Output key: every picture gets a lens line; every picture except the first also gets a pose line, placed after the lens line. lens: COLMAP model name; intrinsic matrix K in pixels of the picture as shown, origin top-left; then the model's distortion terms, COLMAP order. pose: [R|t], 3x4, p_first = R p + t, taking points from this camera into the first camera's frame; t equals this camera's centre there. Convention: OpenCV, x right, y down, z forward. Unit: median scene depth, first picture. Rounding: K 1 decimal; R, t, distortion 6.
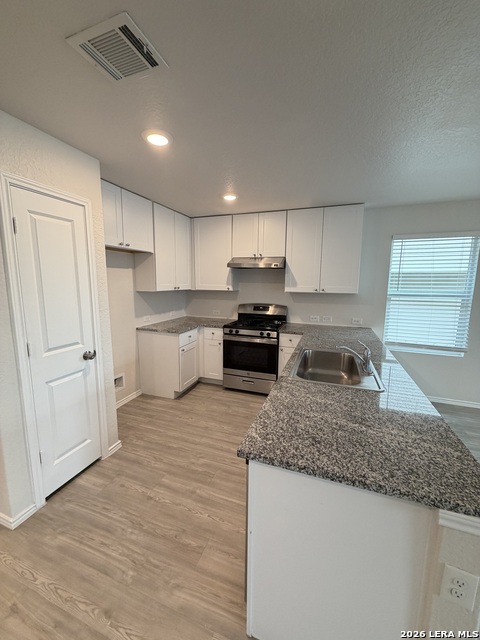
lens RADIAL K [[255.3, 0, 238.6], [0, 255.3, 318.3], [0, 0, 1]] dist [0.000370, 0.000225]
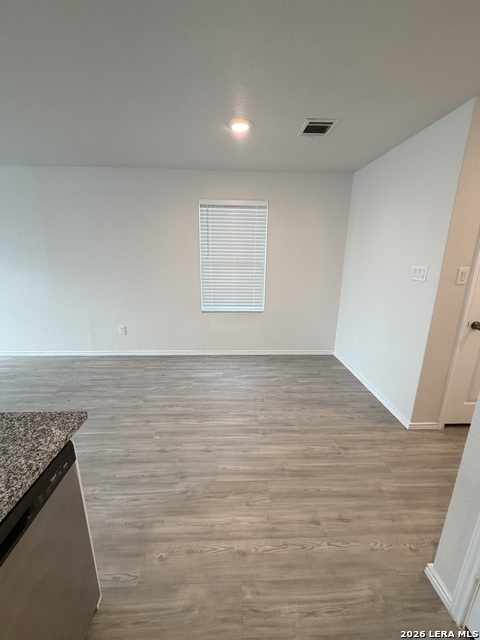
lens RADIAL K [[255.3, 0, 241.1], [0, 255.3, 317.6], [0, 0, 1]] dist [0.000370, 0.000225]
pose [[-0.921423, 0.083302, -0.379526, -0.061404], [-0.074645, 0.920607, 0.383289, -0.072246], [0.381323, 0.381501, -0.842051, 0.545863]]
